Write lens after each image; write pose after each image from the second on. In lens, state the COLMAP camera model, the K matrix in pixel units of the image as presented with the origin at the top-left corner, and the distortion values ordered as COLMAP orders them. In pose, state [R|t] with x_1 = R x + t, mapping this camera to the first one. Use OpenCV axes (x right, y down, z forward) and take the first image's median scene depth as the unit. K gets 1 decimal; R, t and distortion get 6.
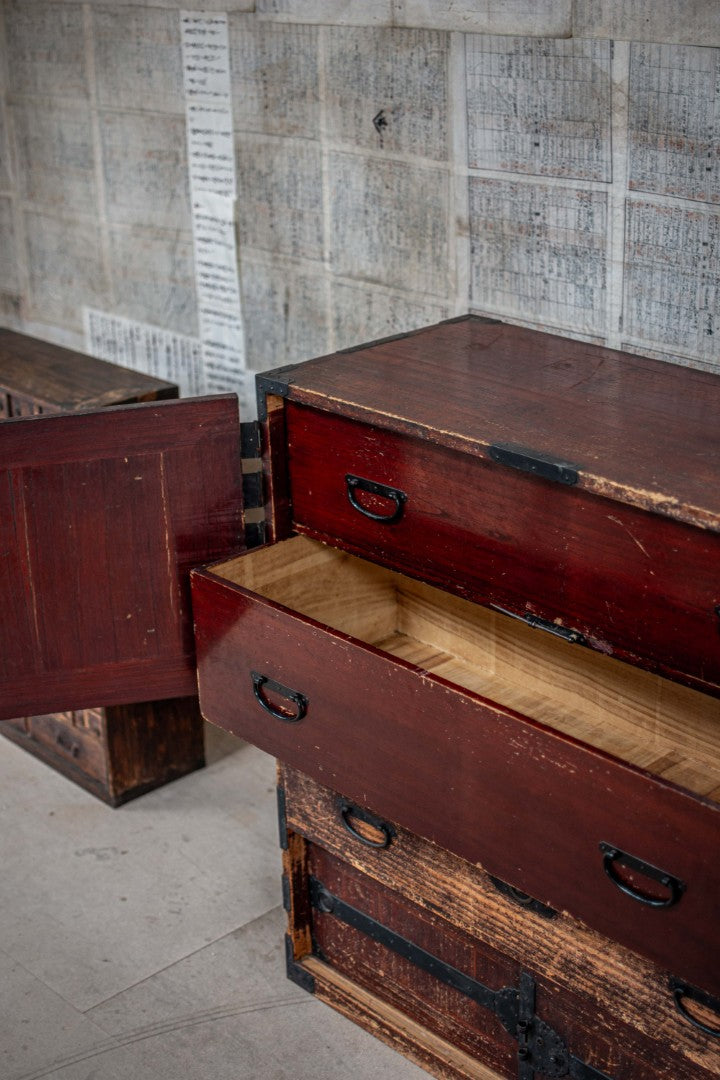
lens RADIAL K [[1658.2, 0, 339.8], [0, 1658.2, 537.2], [0, 0, 1]] dist [-0.205294, 0.201350]
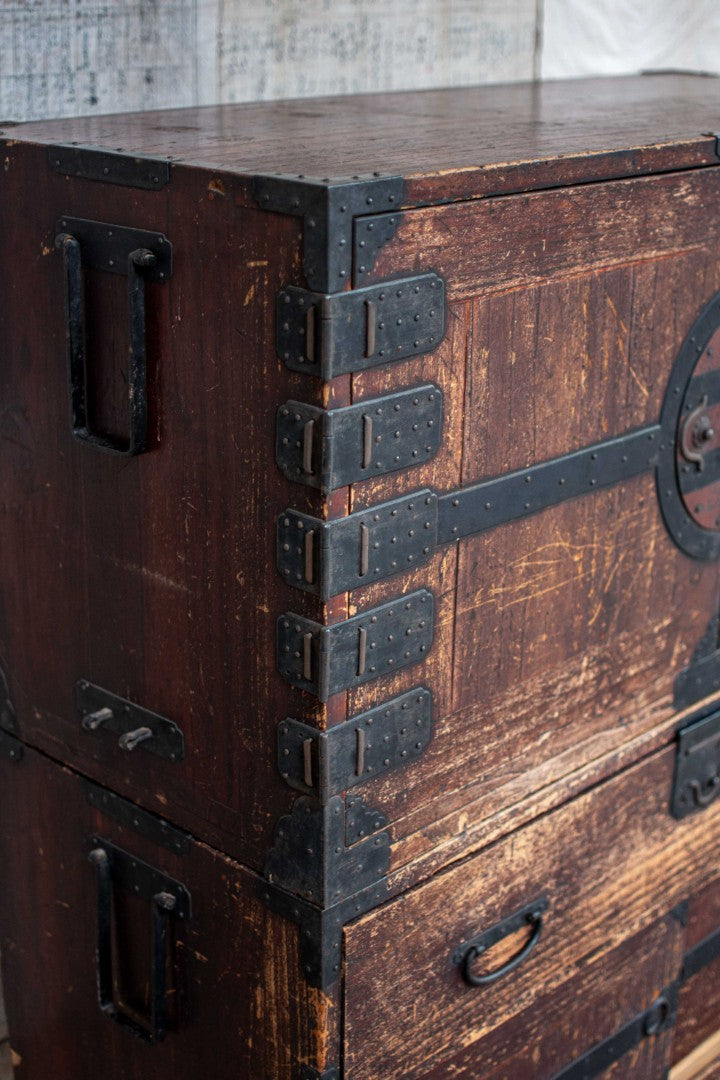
lens RADIAL K [[1687.5, 0, 338.3], [0, 1687.5, 539.5], [0, 0, 1]] dist [-0.188915, 0.116520]
pose [[-0.057174, -0.313590, 0.947836, -0.494113], [0.369450, 0.875346, 0.311892, -0.151279], [-0.927490, 0.368010, 0.065809, 0.985946]]
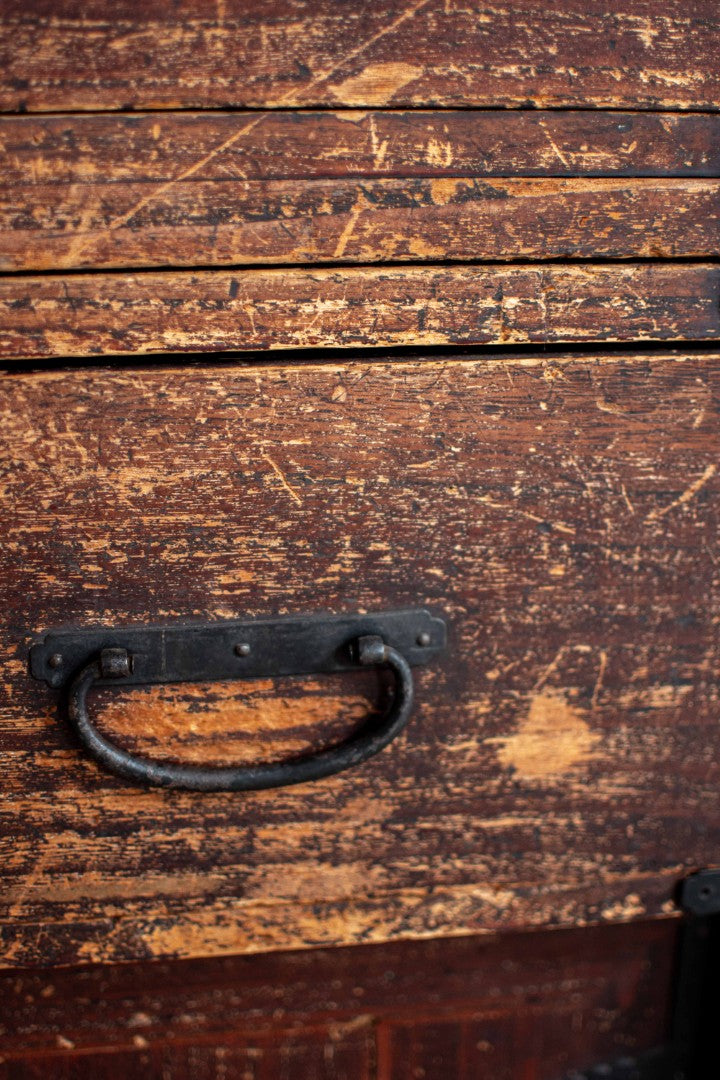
lens RADIAL K [[1658.2, 0, 339.8], [0, 1658.2, 537.2], [0, 0, 1]] dist [-0.205294, 0.201350]
pose [[0.541260, -0.233517, 0.807780, 0.037638], [0.293692, 0.952662, 0.078610, 0.215762], [-0.787898, 0.194690, 0.584220, 0.710121]]
